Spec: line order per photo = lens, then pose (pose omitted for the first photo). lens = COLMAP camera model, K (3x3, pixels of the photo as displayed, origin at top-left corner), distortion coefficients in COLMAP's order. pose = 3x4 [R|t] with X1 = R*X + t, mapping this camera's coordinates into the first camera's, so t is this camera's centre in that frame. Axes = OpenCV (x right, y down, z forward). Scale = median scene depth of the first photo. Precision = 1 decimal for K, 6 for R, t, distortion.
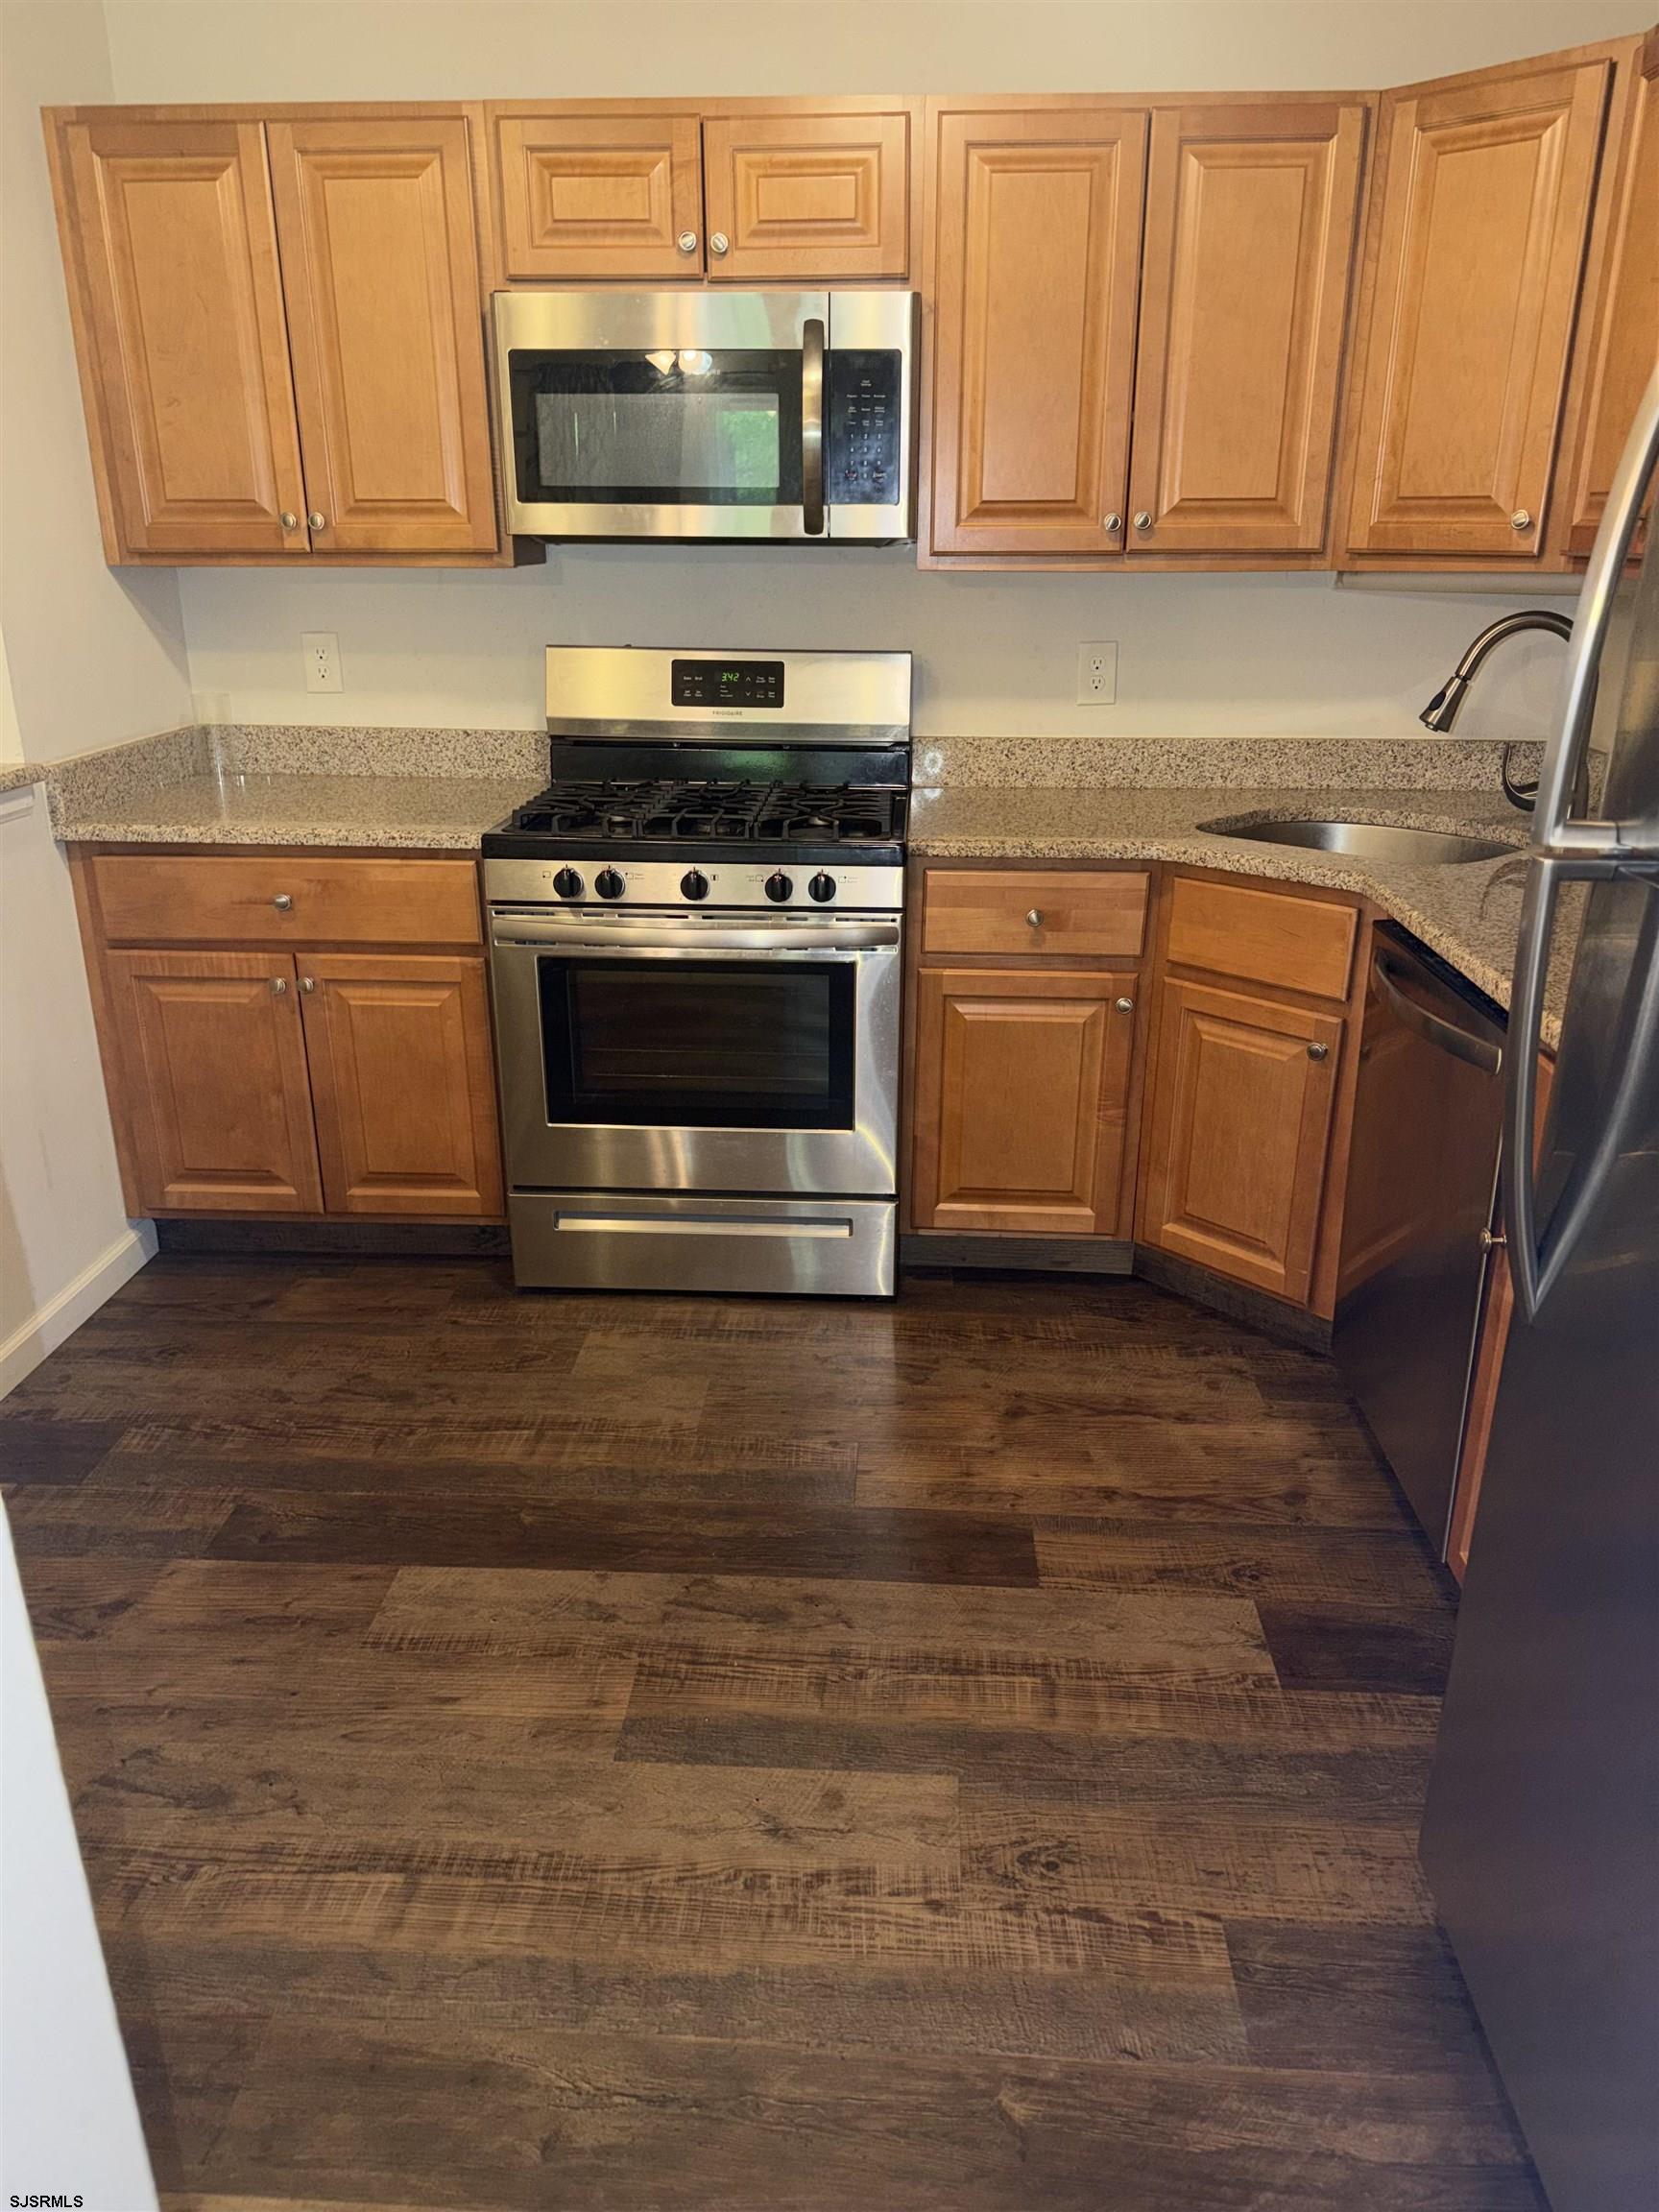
lens RADIAL K [[1603.6, 0, 838.0], [0, 1603.6, 1120.5], [0, 0, 1]] dist [0.086510, -0.106791]
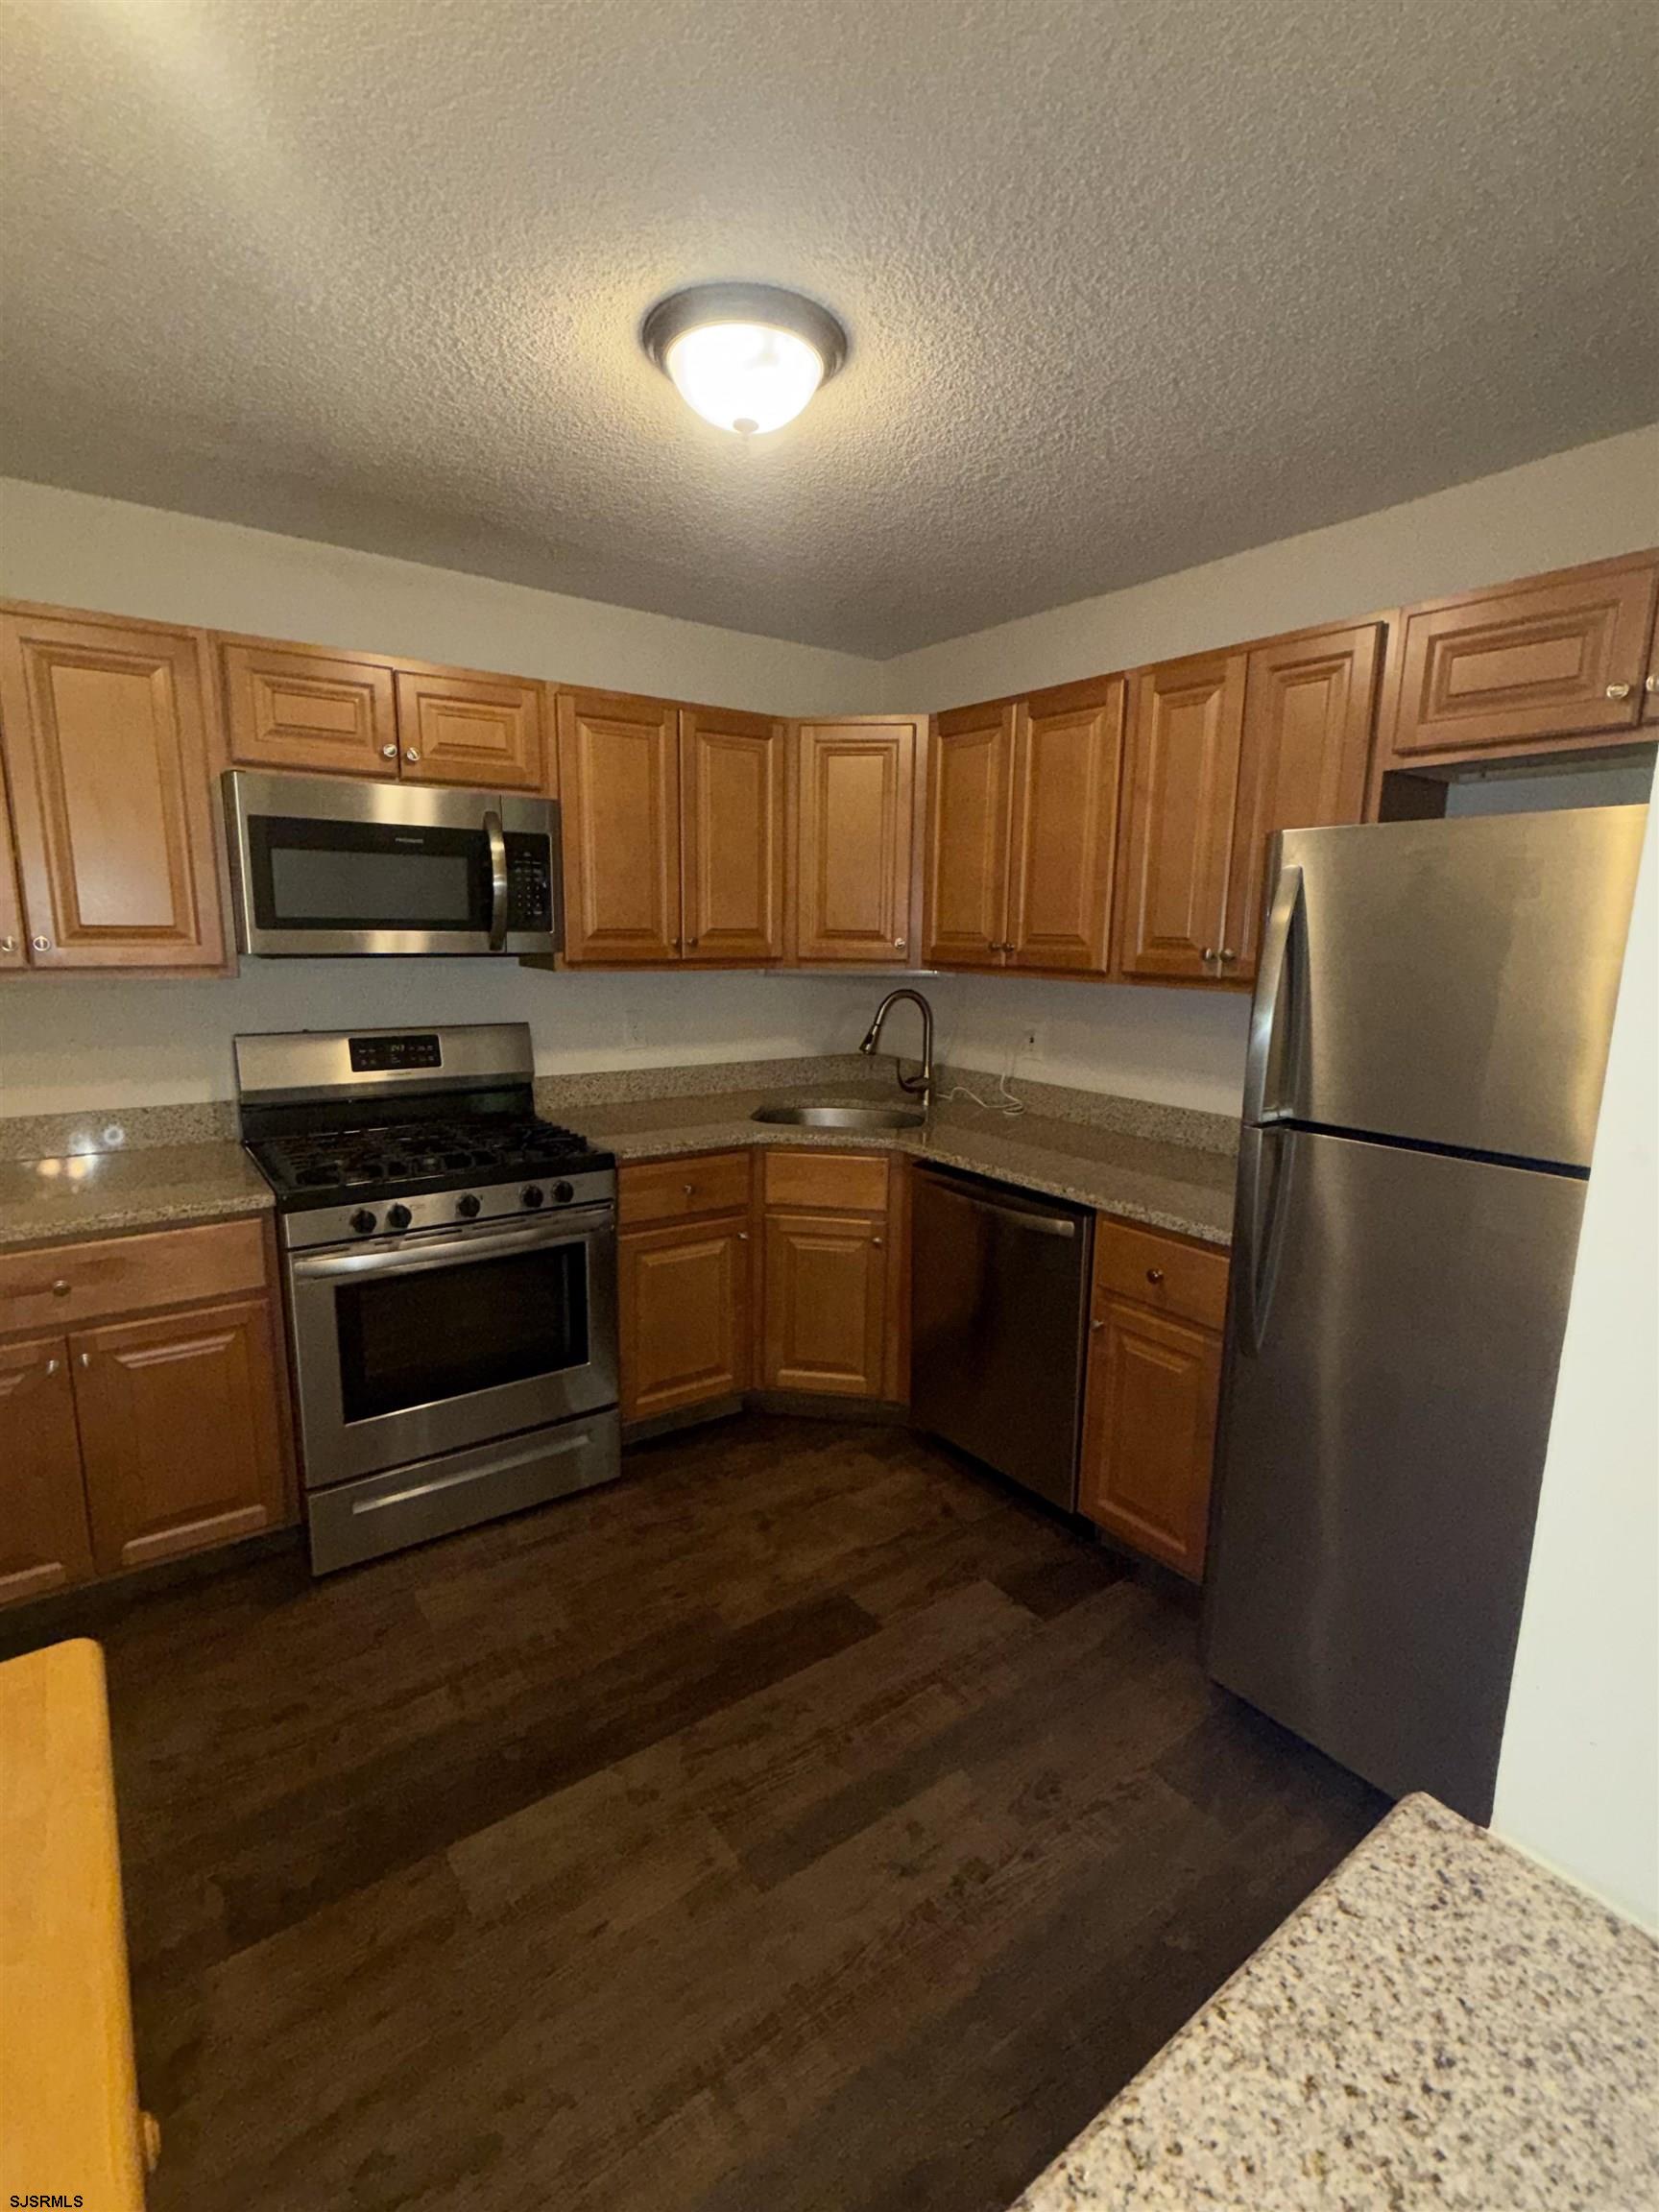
lens RADIAL K [[1045.4, 0, 837.6], [0, 1045.4, 1104.9], [0, 0, 1]] dist [0.006796, 0.002404]
pose [[0.766661, -0.102800, 0.633769, -0.392250], [0.208722, 0.973389, -0.094599, -0.083453], [-0.607179, 0.204807, 0.767716, 0.147354]]
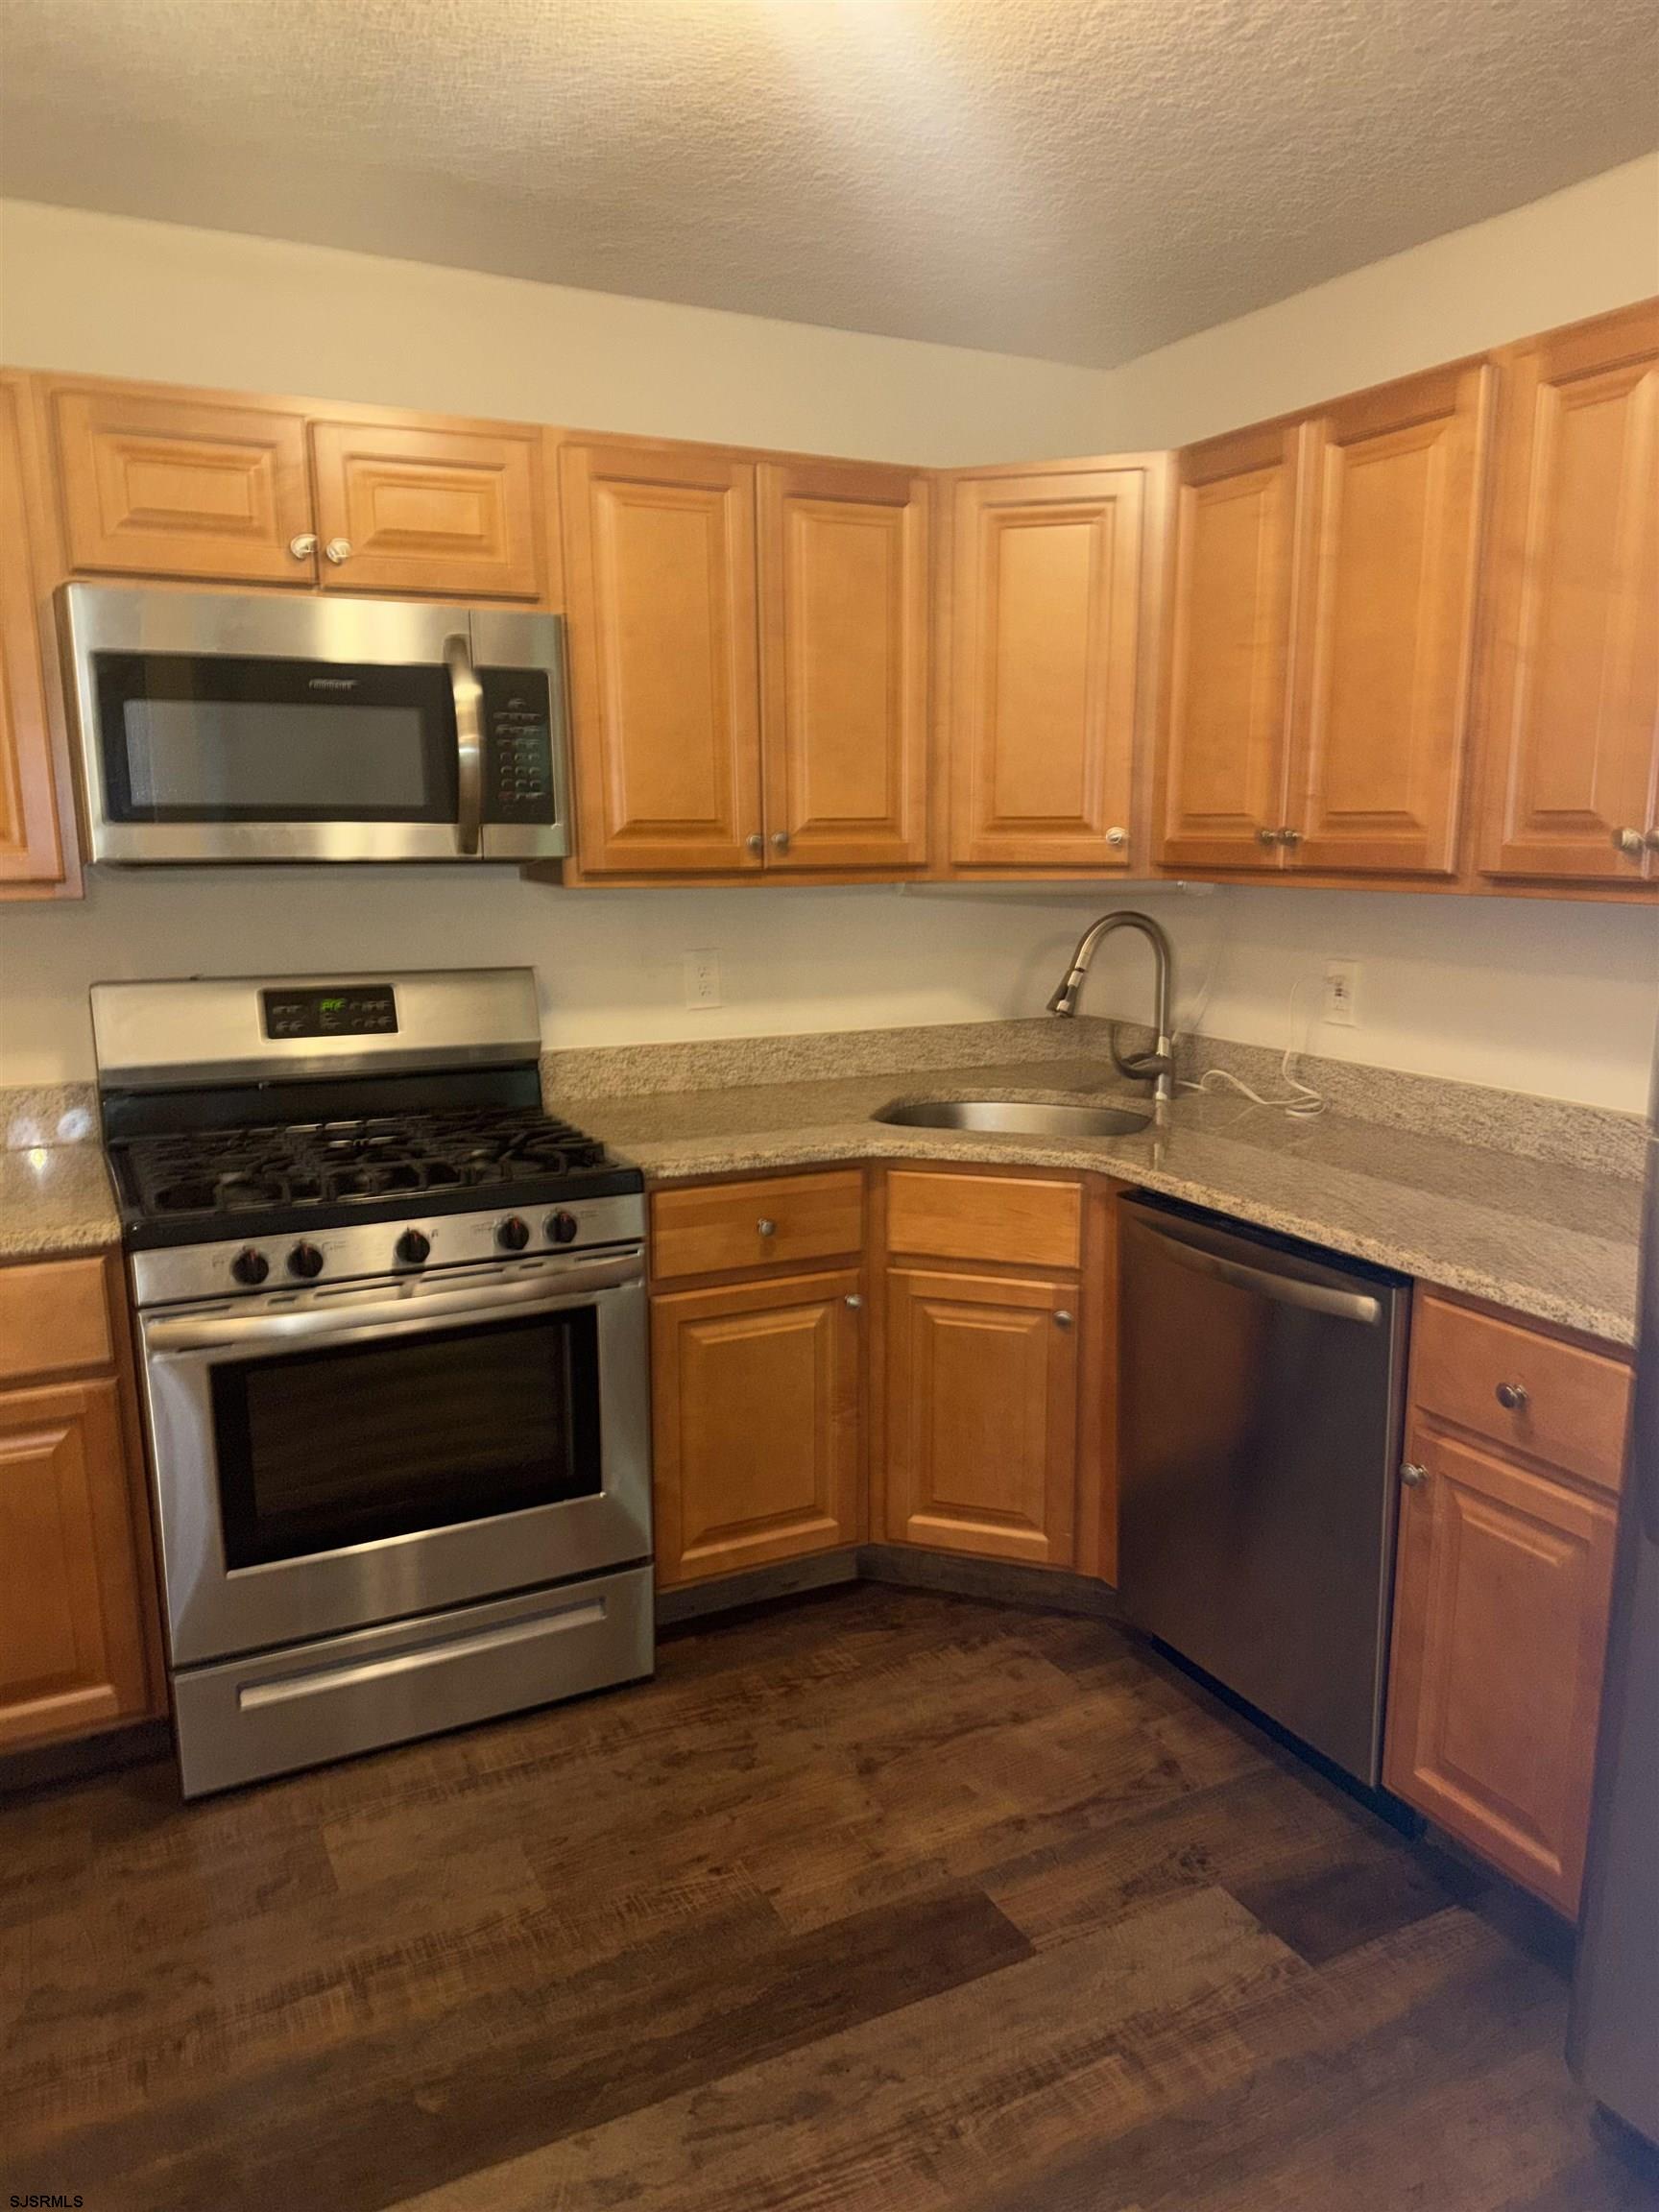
lens RADIAL K [[1603.6, 0, 861.1], [0, 1603.6, 1128.5], [0, 0, 1]] dist [0.086510, -0.106791]
pose [[0.856224, -0.104901, 0.505842, -0.313838], [0.182743, 0.977360, -0.106641, -0.072907], [-0.483203, 0.183748, 0.856009, 0.140708]]
